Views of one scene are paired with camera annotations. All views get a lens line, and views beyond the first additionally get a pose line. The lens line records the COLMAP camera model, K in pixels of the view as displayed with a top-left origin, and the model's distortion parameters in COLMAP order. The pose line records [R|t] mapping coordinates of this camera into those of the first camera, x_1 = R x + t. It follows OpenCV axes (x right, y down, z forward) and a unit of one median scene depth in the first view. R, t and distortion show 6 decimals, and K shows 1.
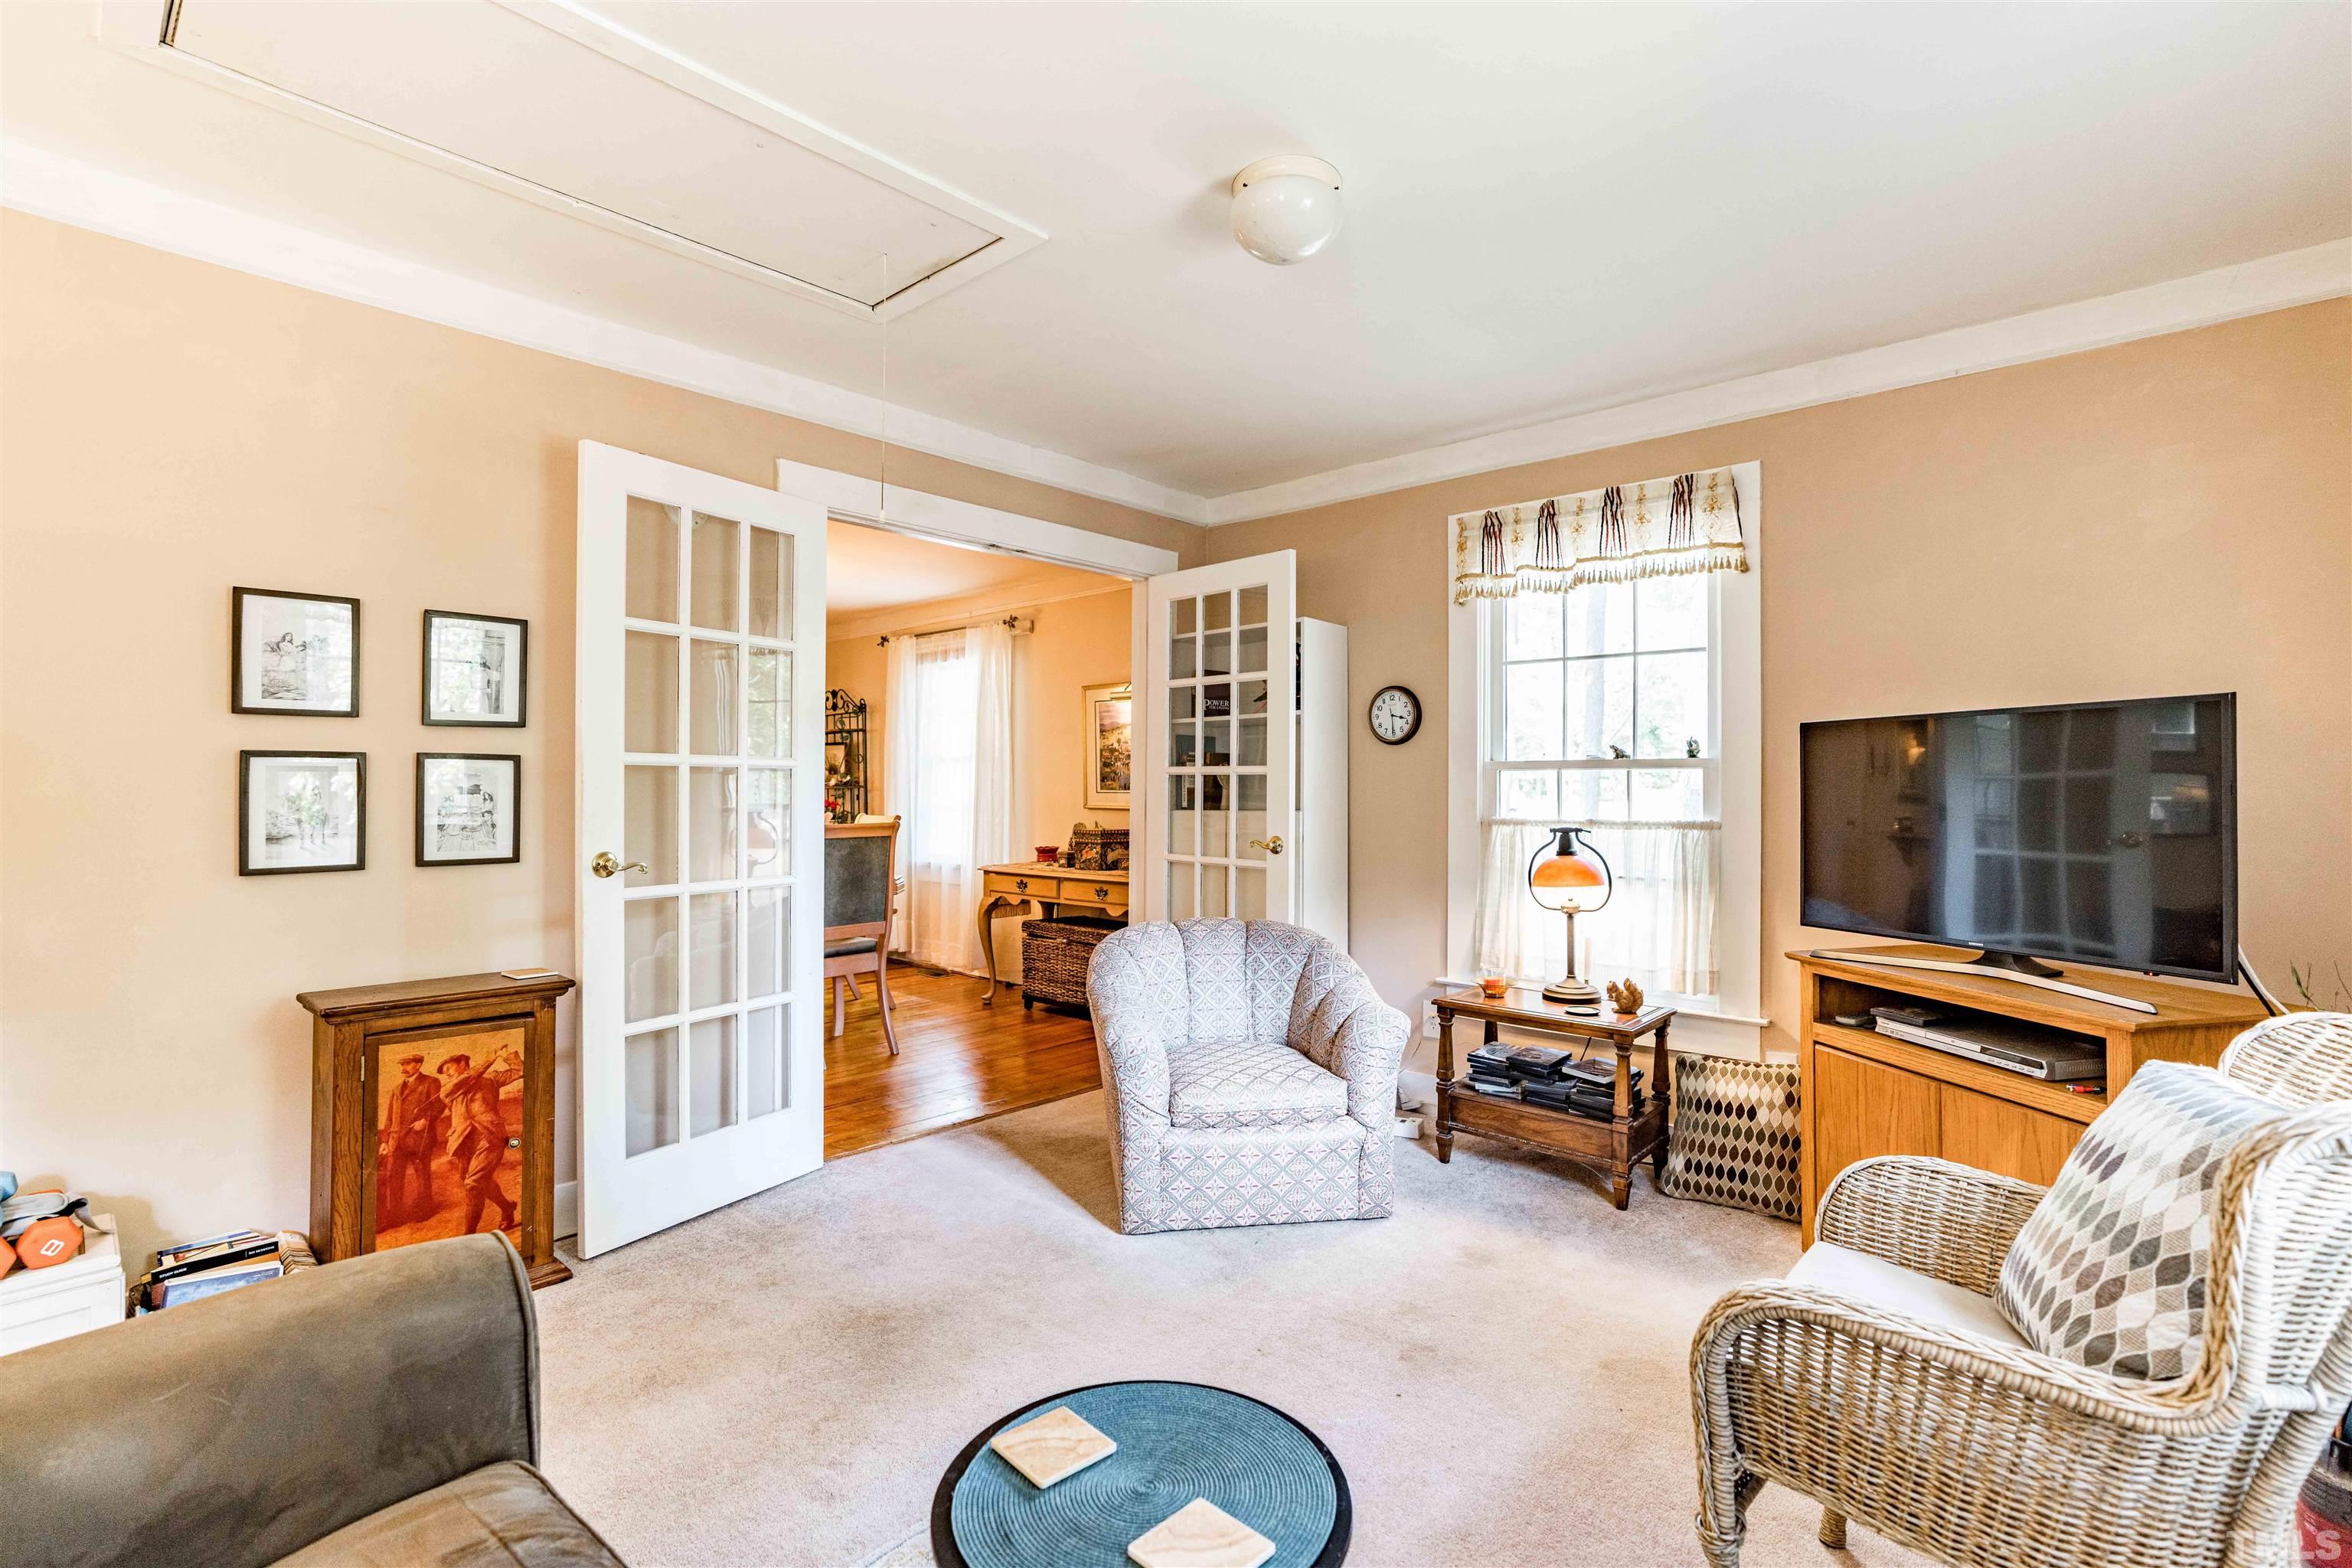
lens RADIAL K [[1082.9, 0, 1174.7], [0, 1082.9, 777.4], [0, 0, 1]] dist [-0.037208, 0.014201]
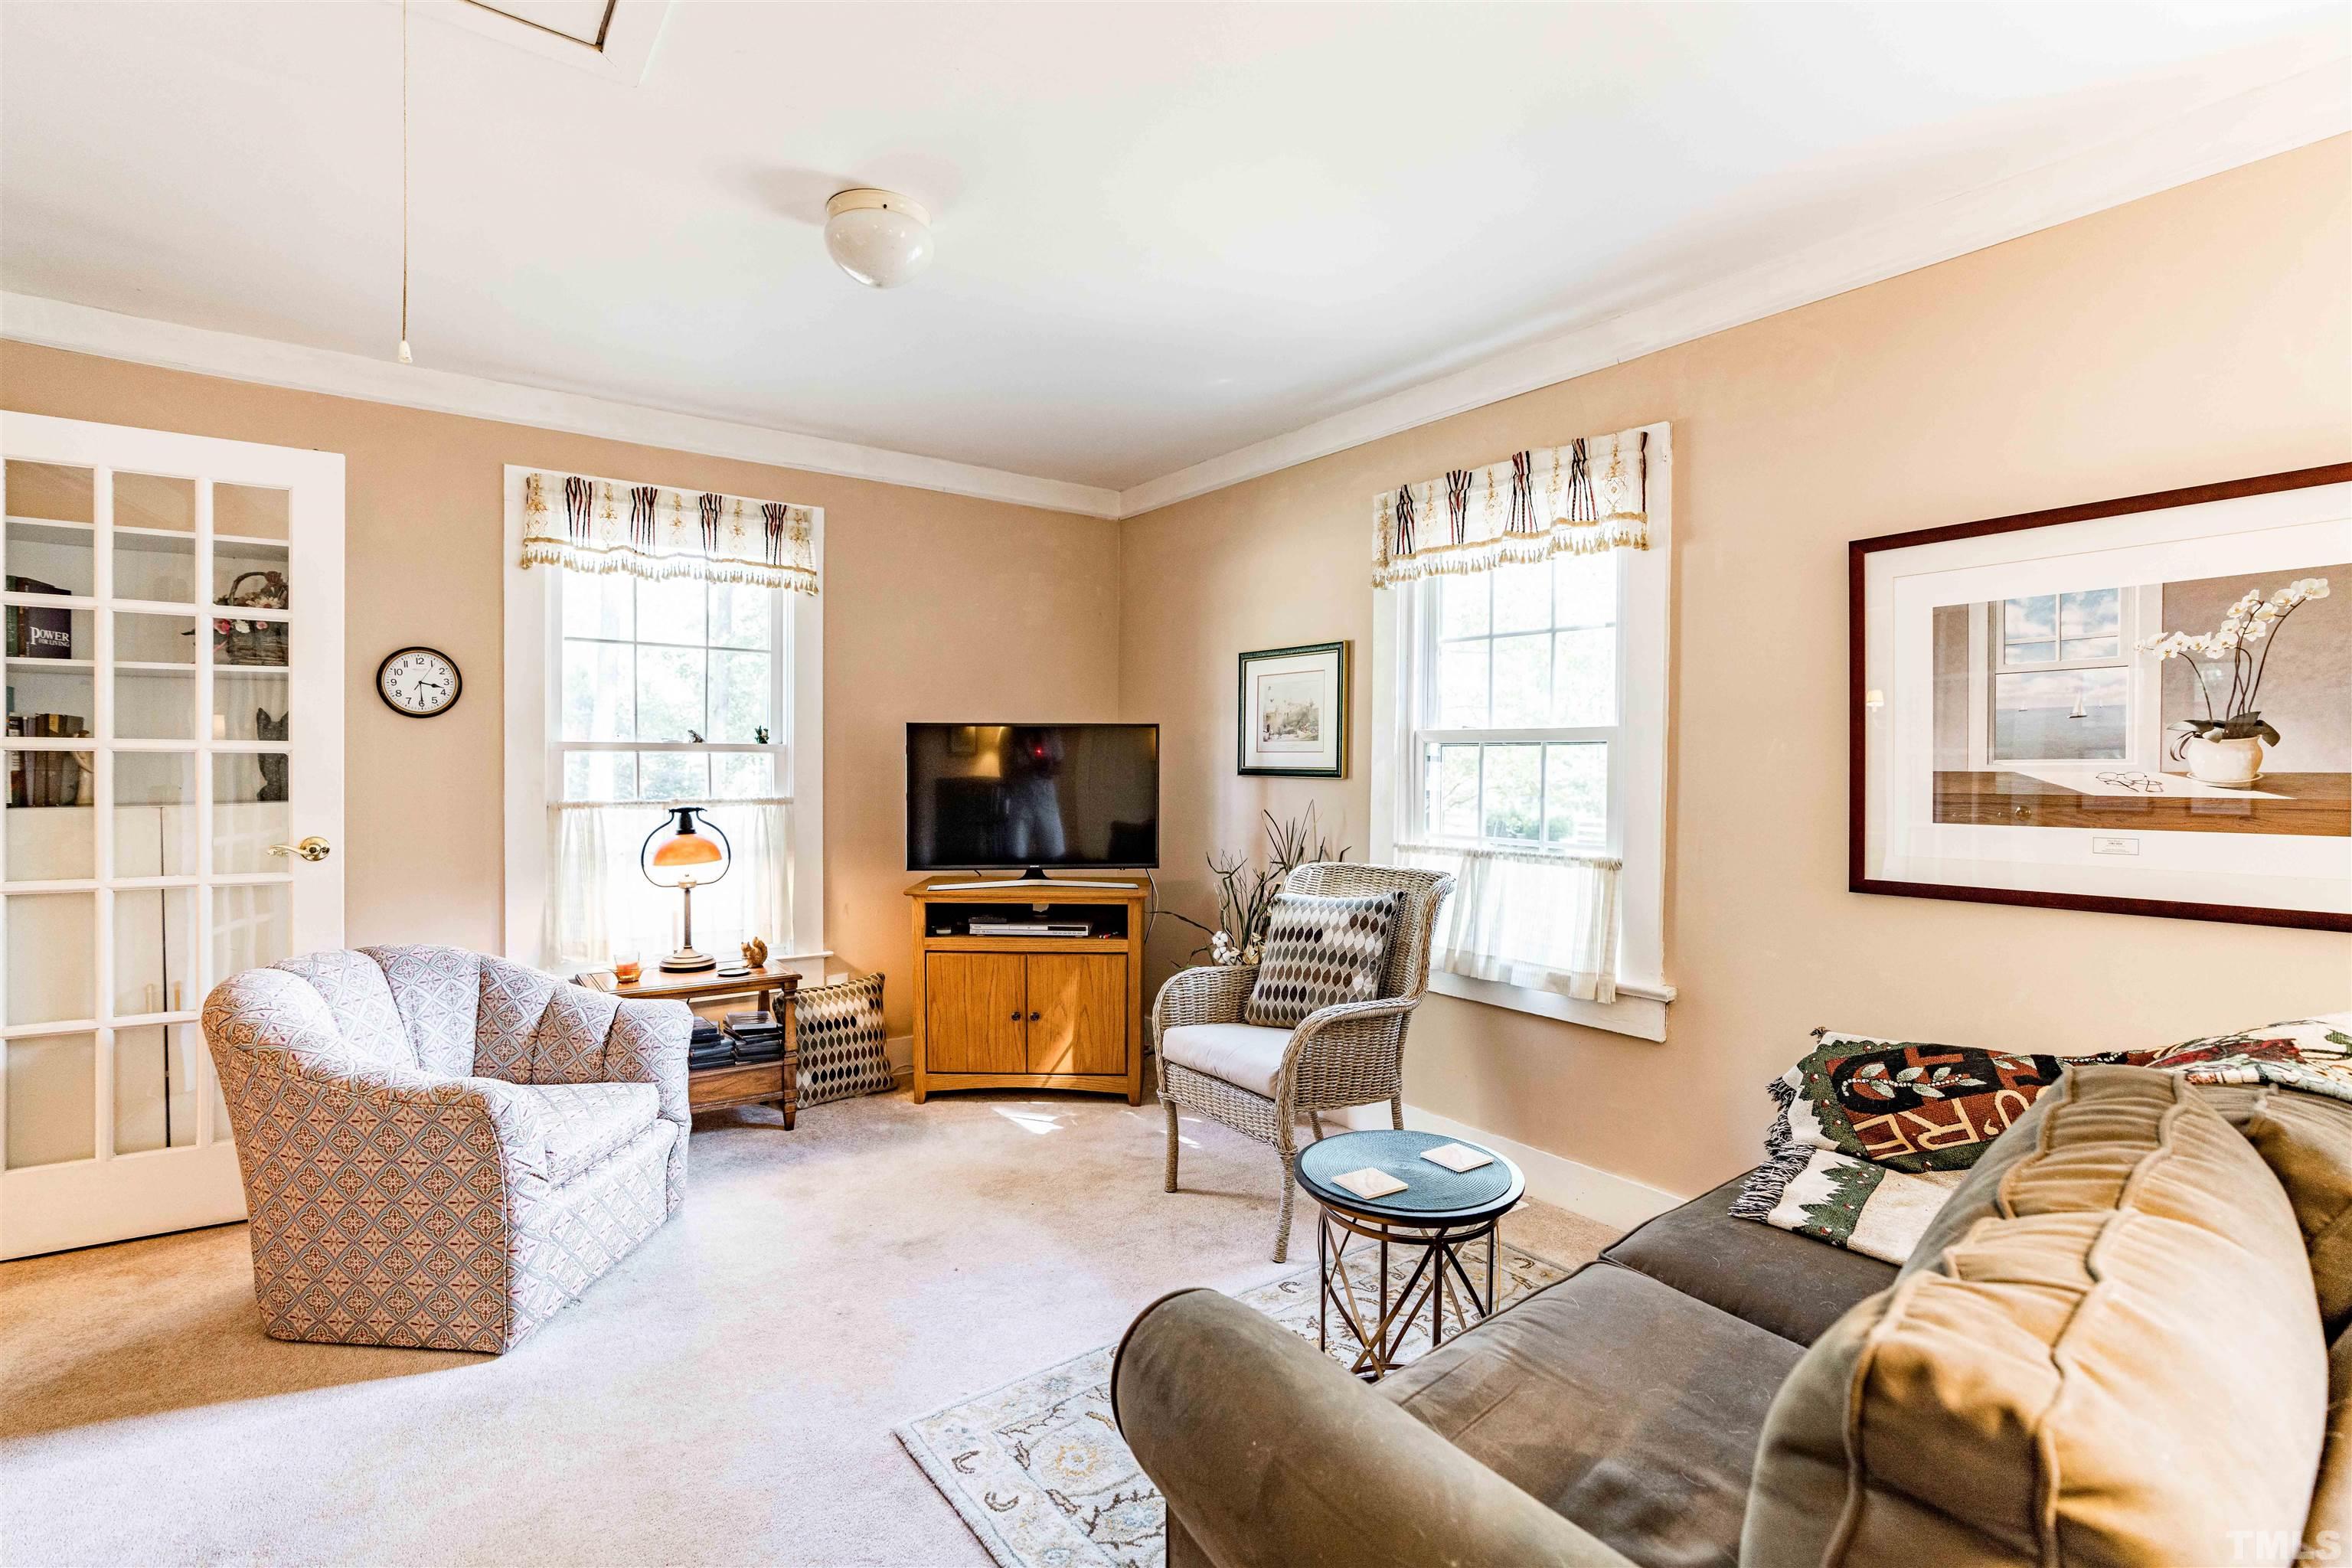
lens RADIAL K [[1082.9, 0, 1175.2], [0, 1082.9, 779.6], [0, 0, 1]] dist [-0.037208, 0.014201]
pose [[0.203758, -0.015574, 0.978897, -0.572437], [-0.011334, 0.999769, 0.018265, -0.005482], [-0.978956, -0.014817, 0.203534, 0.315245]]
